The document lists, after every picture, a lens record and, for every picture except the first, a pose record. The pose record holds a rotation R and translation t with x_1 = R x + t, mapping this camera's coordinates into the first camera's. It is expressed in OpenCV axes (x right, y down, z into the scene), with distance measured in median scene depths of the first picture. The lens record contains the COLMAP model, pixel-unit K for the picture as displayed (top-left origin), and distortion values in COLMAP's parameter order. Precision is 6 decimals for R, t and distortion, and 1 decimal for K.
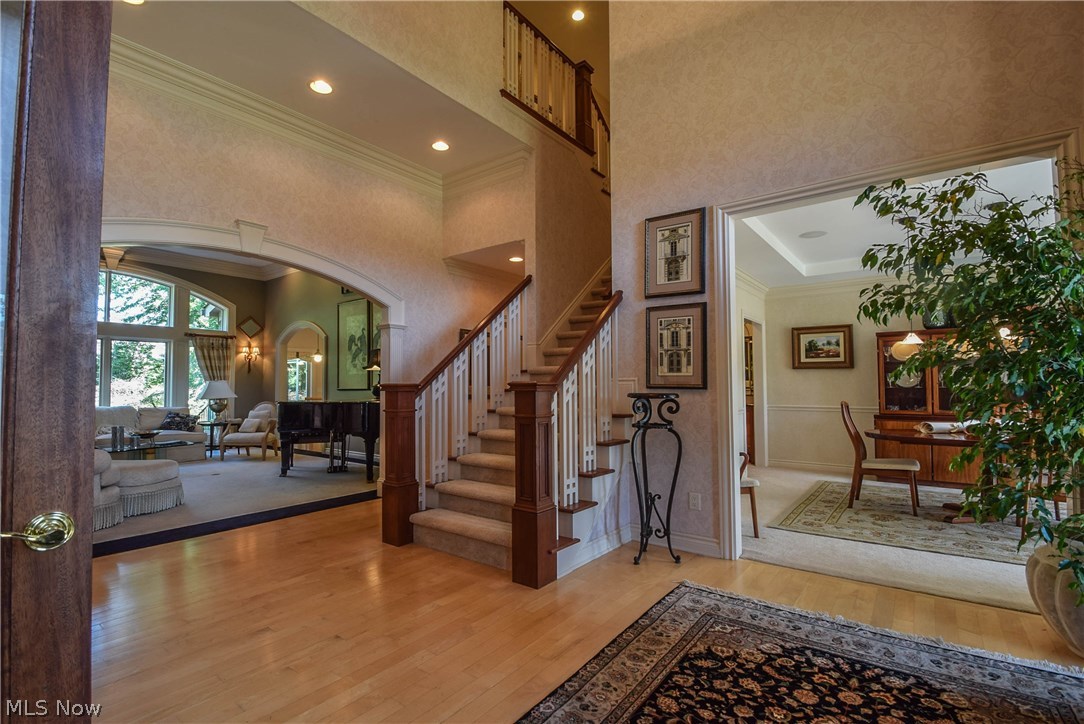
lens RADIAL K [[488.5, 0, 563.5], [0, 488.5, 366.2], [0, 0, 1]] dist [0.015929, -0.017002]
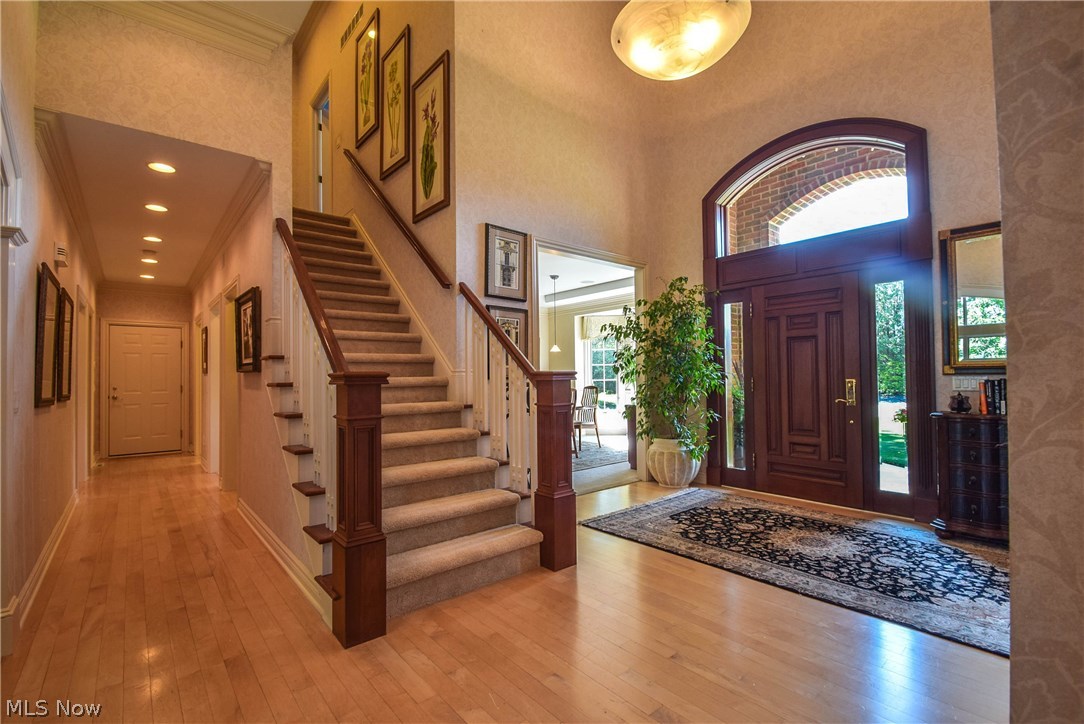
lens RADIAL K [[479.8, 0, 532.4], [0, 479.8, 366.7], [0, 0, 1]] dist [0.012843, -0.020740]
pose [[0.251006, 0.024327, 0.967680, -0.845177], [-0.029148, 0.999421, -0.017565, 0.034219], [-0.967547, -0.023797, 0.251569, 0.639519]]
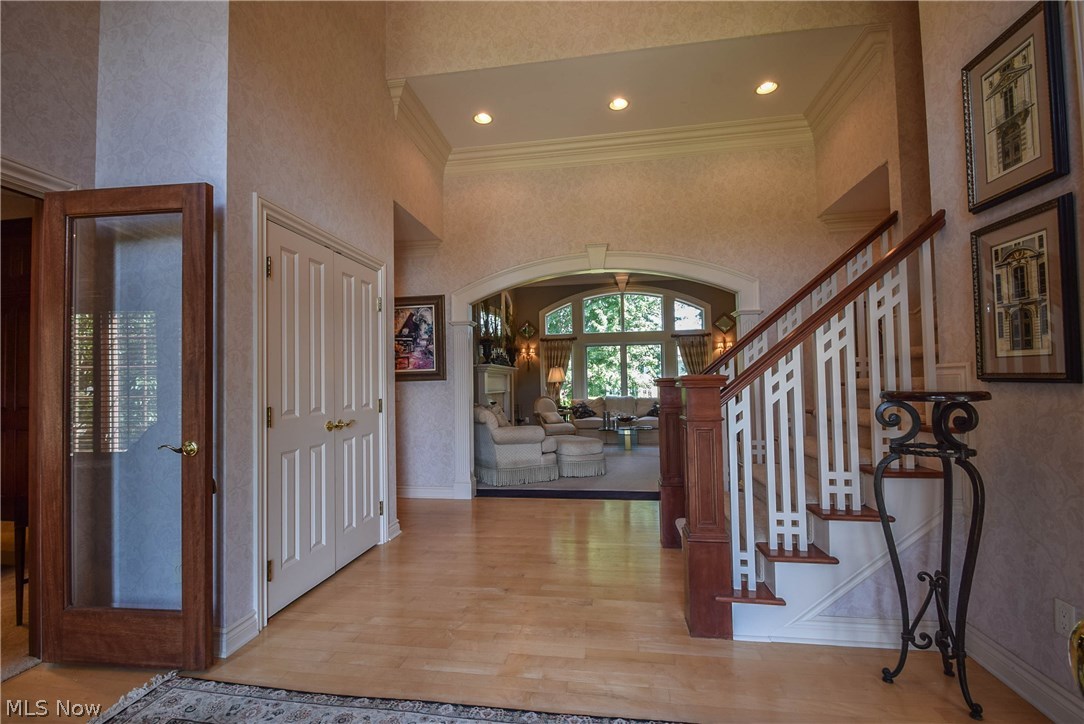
lens RADIAL K [[530.3, 0, 538.7], [0, 530.3, 367.4], [0, 0, 1]] dist [0.019084, -0.026607]
pose [[0.441623, -0.030950, -0.896667, 0.480253], [0.052261, 0.998595, -0.008729, 0.009776], [0.895677, -0.043006, 0.442620, 0.314429]]
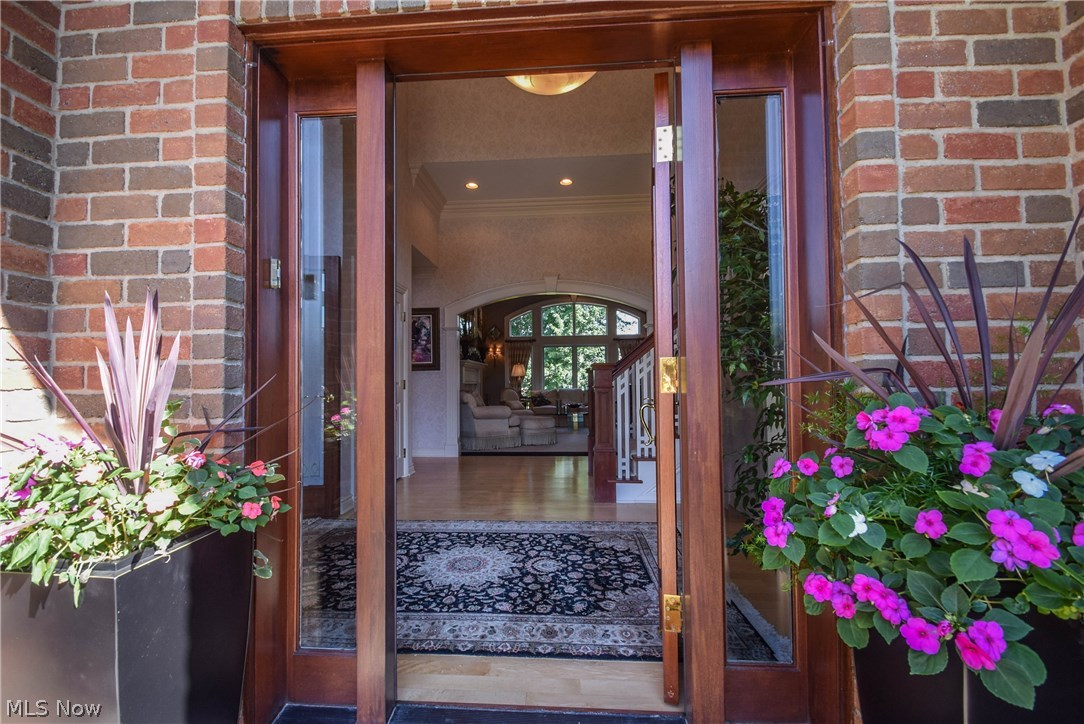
lens RADIAL K [[537.3, 0, 542.6], [0, 537.3, 367.1], [0, 0, 1]] dist [0.020013, -0.030466]
pose [[0.516364, -0.026747, -0.855951, 0.980315], [0.041071, 0.999135, -0.006444, 0.035826], [0.855384, -0.031828, 0.517016, 0.019511]]
